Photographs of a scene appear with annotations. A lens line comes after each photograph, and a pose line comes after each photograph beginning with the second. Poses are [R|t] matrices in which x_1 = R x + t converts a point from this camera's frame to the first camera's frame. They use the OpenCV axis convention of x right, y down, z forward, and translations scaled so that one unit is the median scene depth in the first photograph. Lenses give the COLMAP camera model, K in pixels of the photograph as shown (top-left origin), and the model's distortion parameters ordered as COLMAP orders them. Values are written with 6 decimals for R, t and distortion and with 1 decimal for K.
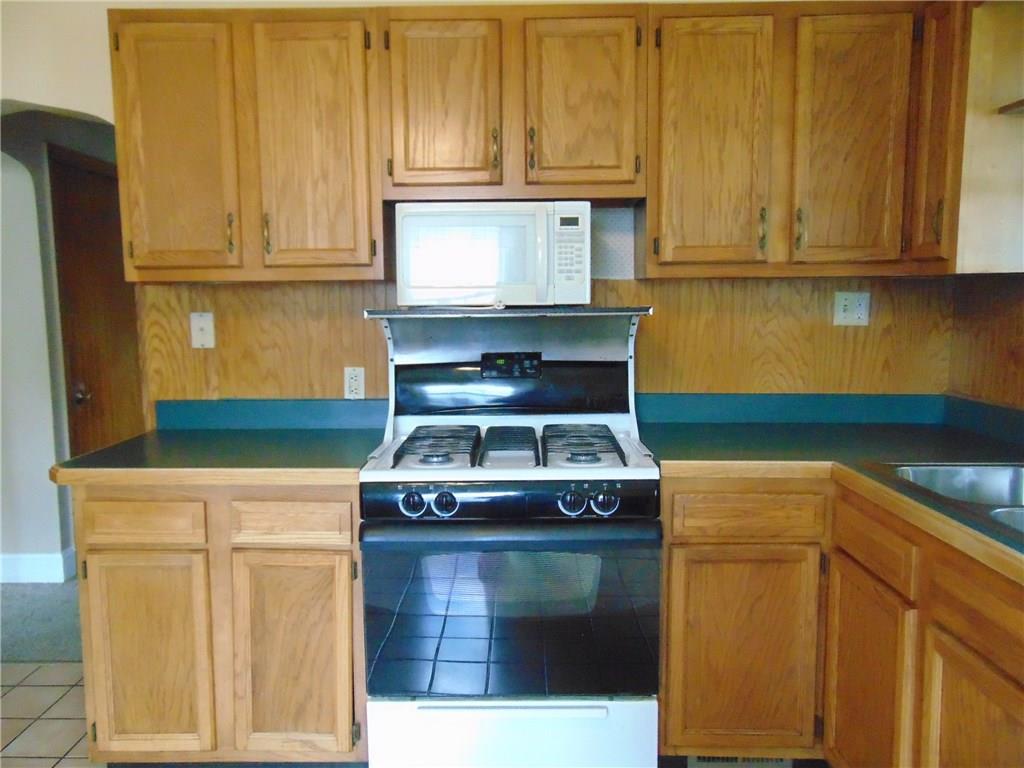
lens RADIAL K [[757.3, 0, 507.2], [0, 757.3, 381.3], [0, 0, 1]] dist [-0.028389, 0.040049]
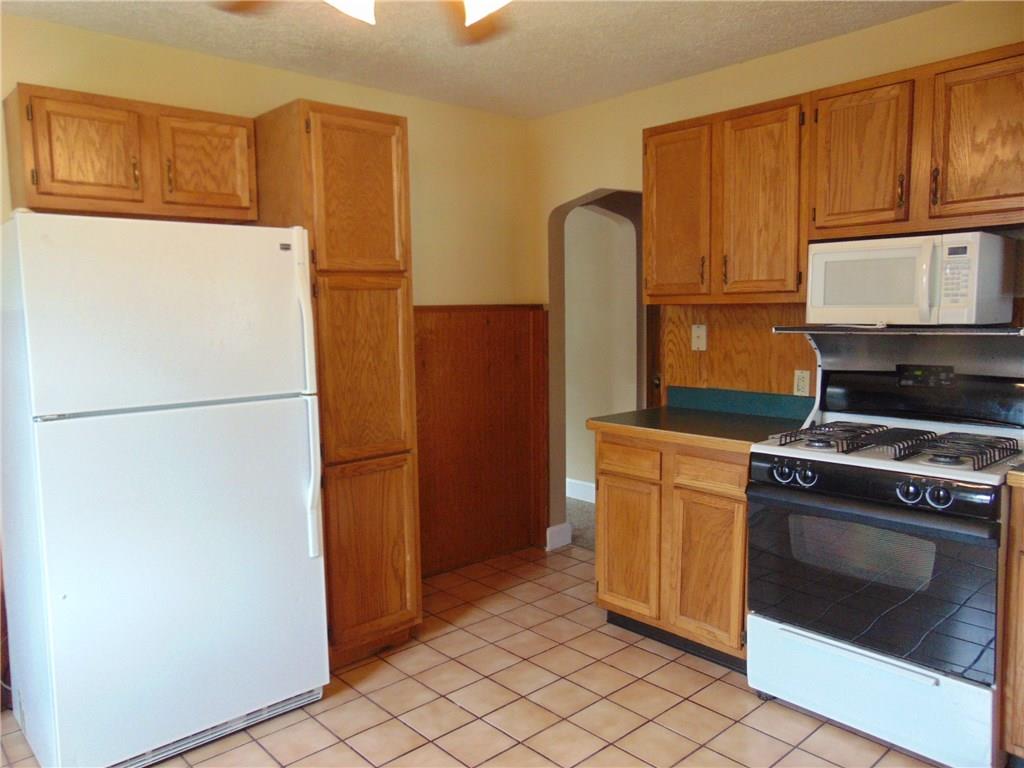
lens RADIAL K [[757.3, 0, 519.1], [0, 757.3, 381.5], [0, 0, 1]] dist [-0.028389, 0.040049]
pose [[0.686871, 0.067346, -0.723653, 0.447692], [-0.068685, 0.997256, 0.027615, -0.003625], [0.723527, 0.030736, 0.689612, -0.231892]]
